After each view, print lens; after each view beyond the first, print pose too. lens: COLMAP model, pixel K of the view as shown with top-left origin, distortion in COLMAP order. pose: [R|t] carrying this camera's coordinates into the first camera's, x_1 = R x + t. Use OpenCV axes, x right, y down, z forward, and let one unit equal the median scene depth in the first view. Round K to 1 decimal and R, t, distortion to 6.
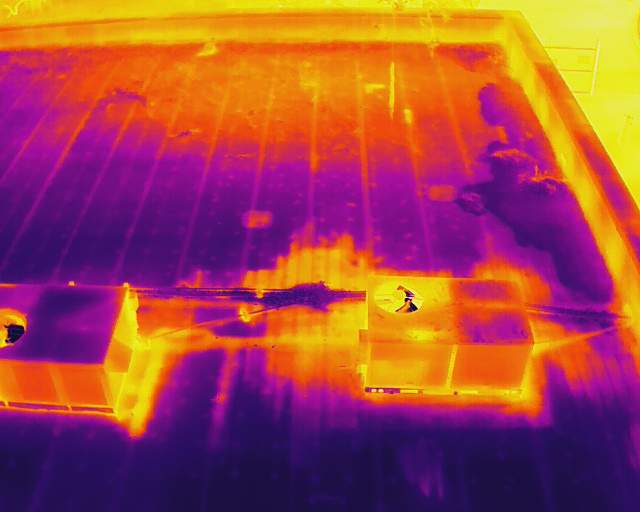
lens RADIAL K [[748.9, 0, 323.4], [0, 748.9, 255.1], [0, 0, 1]] dist [-0.263090, 0.000000]
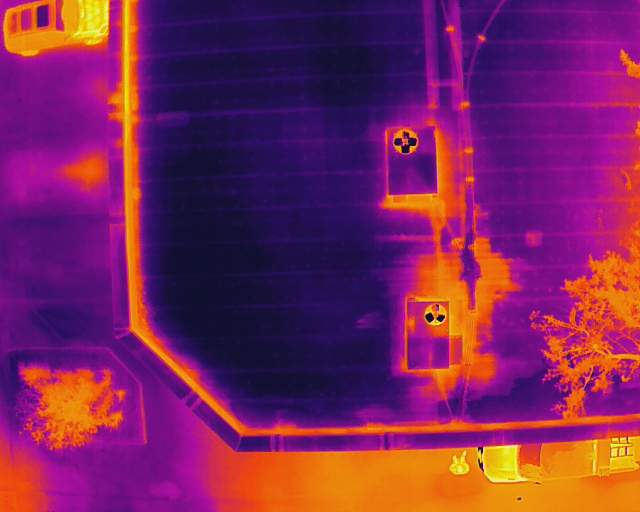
lens RADIAL K [[748.9, 0, 320.4], [0, 748.9, 255.6], [0, 0, 1]] dist [-0.263090, 0.000000]
pose [[0.046151, 0.997978, 0.043702, -0.162773], [-0.567332, -0.009822, 0.823430, -1.336511], [0.822195, -0.062796, 0.565732, -0.472869]]
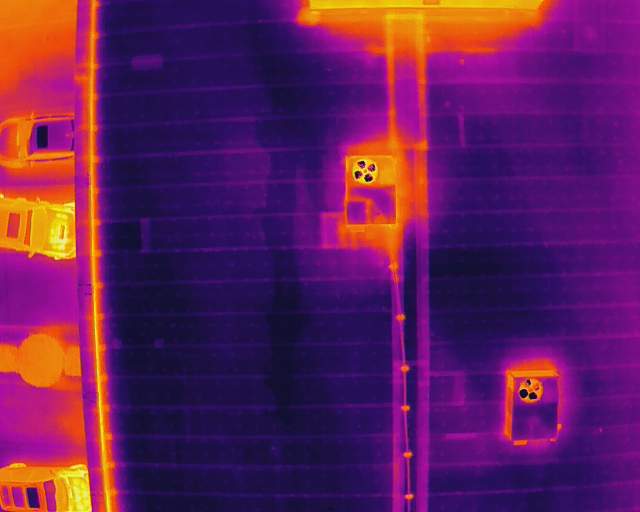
lens RADIAL K [[748.9, 0, 320.2], [0, 748.9, 256.0], [0, 0, 1]] dist [-0.263090, 0.000000]
pose [[0.031270, 0.998415, 0.046785, -1.802192], [-0.568995, -0.020702, 0.822080, -1.414946], [0.821746, -0.052327, 0.567446, -0.373824]]
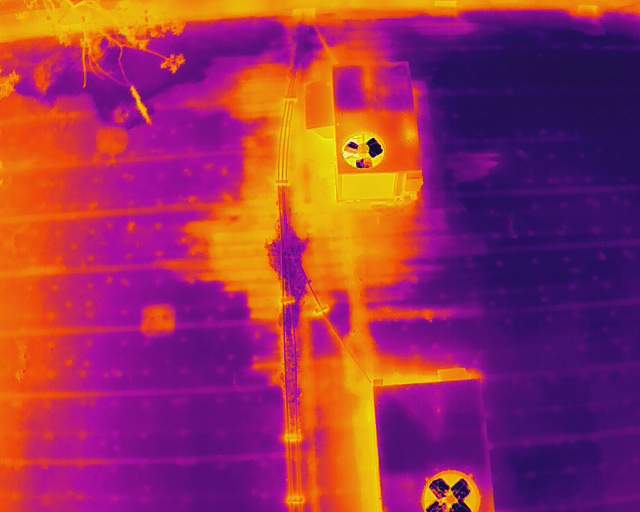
lens RADIAL K [[748.9, 0, 323.4], [0, 748.9, 256.0], [0, 0, 1]] dist [-0.263090, 0.000000]
pose [[-0.068851, -0.919886, 0.386094, -0.406167], [0.616028, 0.265213, 0.741736, -0.655919], [-0.784710, 0.288914, 0.548416, 0.380215]]
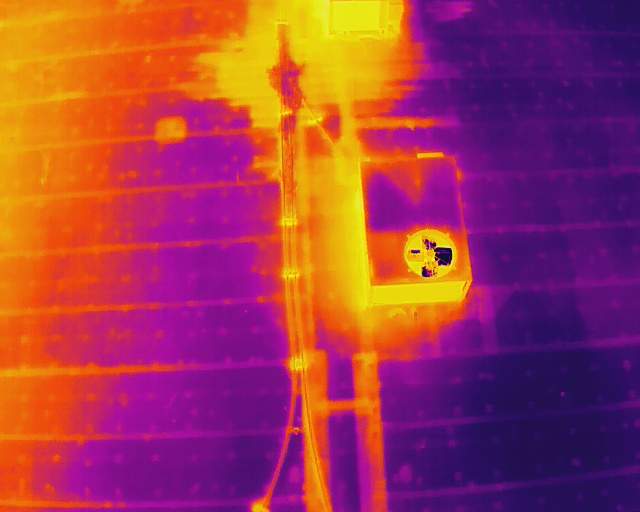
lens RADIAL K [[748.9, 0, 321.9], [0, 748.9, 257.7], [0, 0, 1]] dist [-0.263090, 0.000000]
pose [[-0.066829, -0.921643, 0.382242, -0.696708], [0.616798, 0.262968, 0.741895, -0.667308], [-0.784279, 0.285346, 0.550893, 0.385415]]
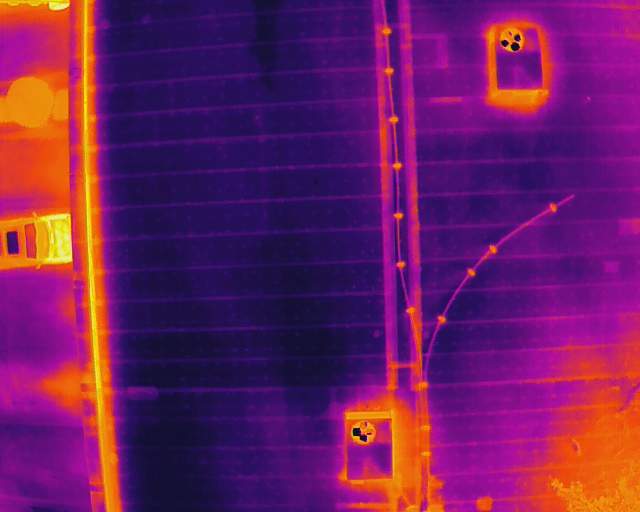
lens RADIAL K [[748.9, 0, 320.2], [0, 748.9, 251.3], [0, 0, 1]] dist [-0.263090, 0.000000]
pose [[0.048624, 0.997592, 0.049457, -0.937535], [-0.570833, -0.012878, 0.820965, -1.445785], [0.819625, -0.068150, 0.568833, -0.390133]]
